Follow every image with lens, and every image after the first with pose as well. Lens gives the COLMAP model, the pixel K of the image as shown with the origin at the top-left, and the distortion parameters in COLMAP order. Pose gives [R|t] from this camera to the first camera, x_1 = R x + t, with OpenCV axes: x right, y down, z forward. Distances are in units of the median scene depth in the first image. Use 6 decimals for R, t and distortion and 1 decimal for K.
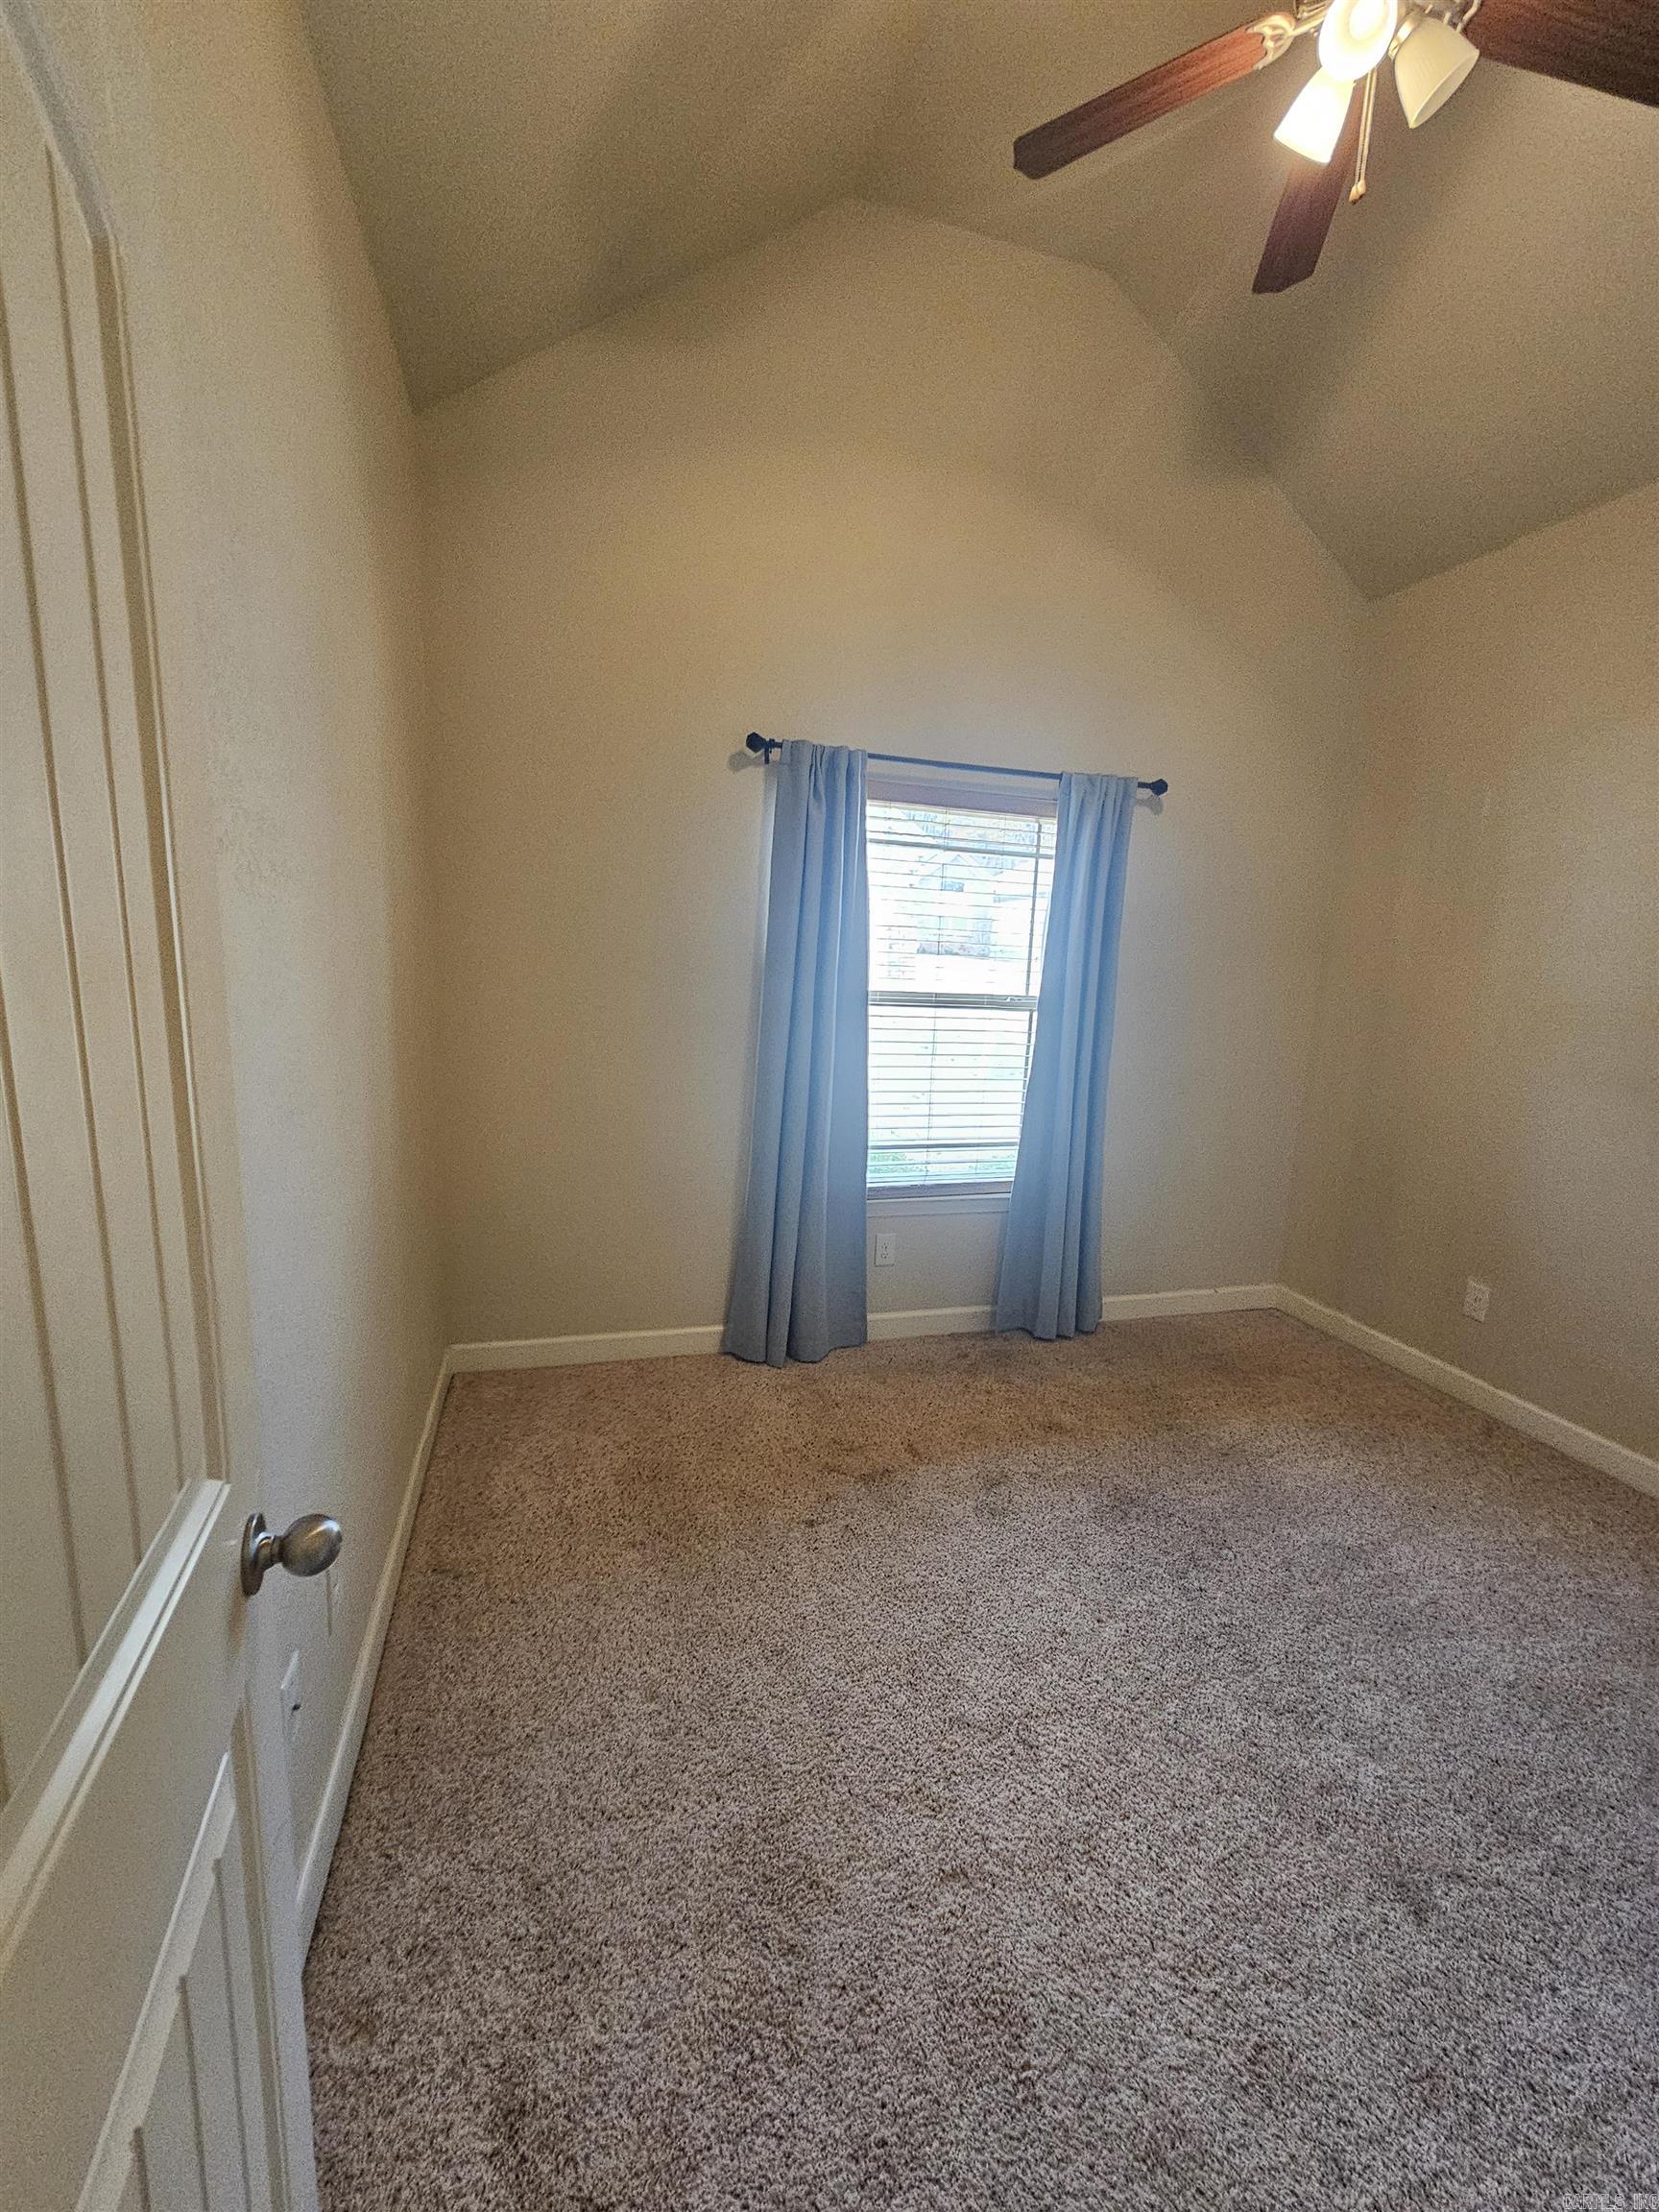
lens RADIAL K [[901.0, 0, 824.8], [0, 901.0, 1118.4], [0, 0, 1]] dist [0.001787, 0.000362]
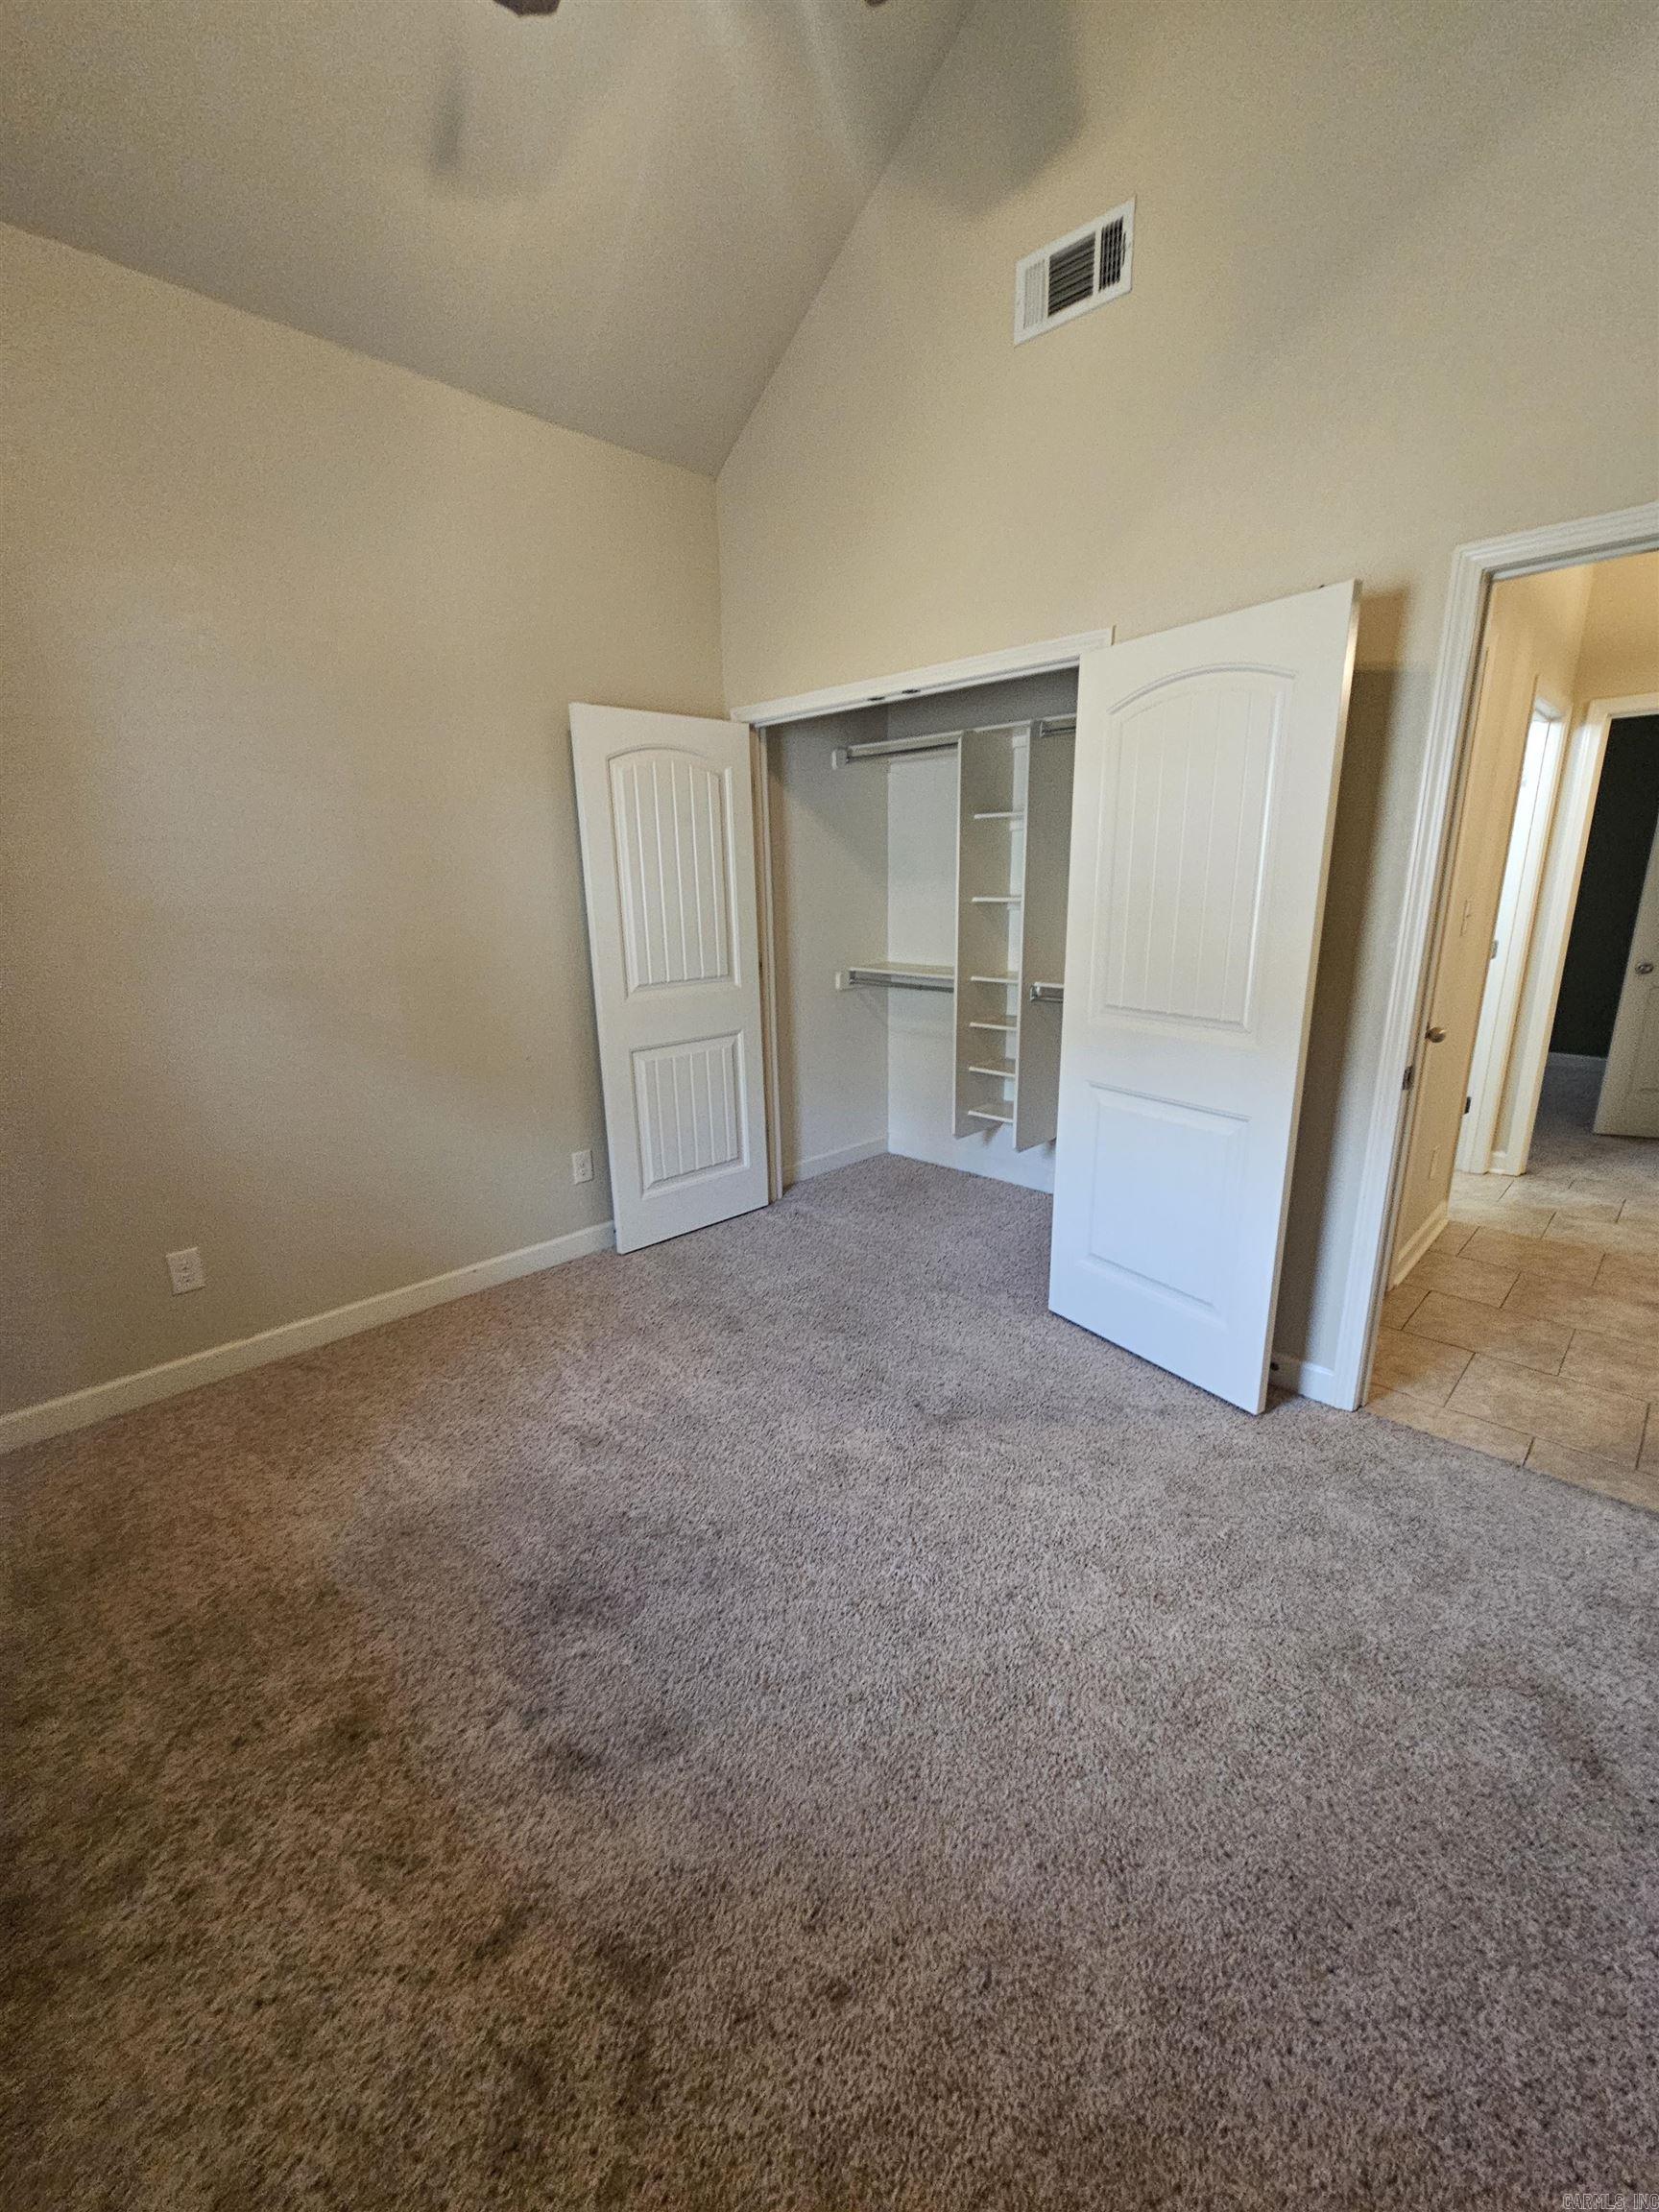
lens RADIAL K [[901.0, 0, 824.8], [0, 901.0, 1118.4], [0, 0, 1]] dist [0.001787, 0.000362]
pose [[-0.488186, -0.260077, 0.833087, -0.265983], [0.151748, 0.914730, 0.374488, -0.174554], [-0.859446, 0.309239, -0.407092, 0.913139]]
